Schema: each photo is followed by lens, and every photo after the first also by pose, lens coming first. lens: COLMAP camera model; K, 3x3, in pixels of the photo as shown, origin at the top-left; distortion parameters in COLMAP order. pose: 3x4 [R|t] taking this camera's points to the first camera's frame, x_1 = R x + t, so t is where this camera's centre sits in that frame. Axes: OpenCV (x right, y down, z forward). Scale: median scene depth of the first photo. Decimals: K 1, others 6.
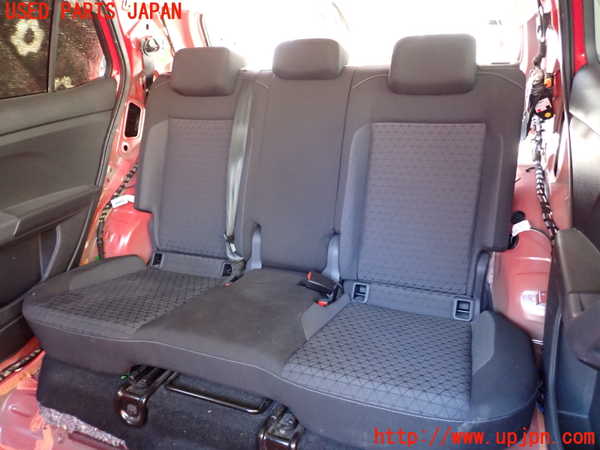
lens RADIAL K [[450.4, 0, 300.0], [0, 450.4, 225.0], [0, 0, 1]] dist [0.005978, 0.001578]
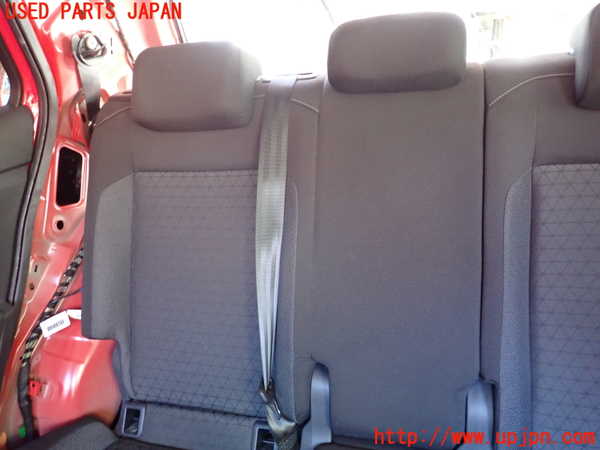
lens RADIAL K [[445.4, 0, 300.0], [0, 445.4, 225.0], [0, 0, 1]] dist [-0.000991, -0.003016]
pose [[0.992991, -0.082492, 0.084637, -0.158318], [0.083170, 0.996525, -0.004515, -0.176827], [-0.083970, 0.011522, 0.996402, 0.497818]]
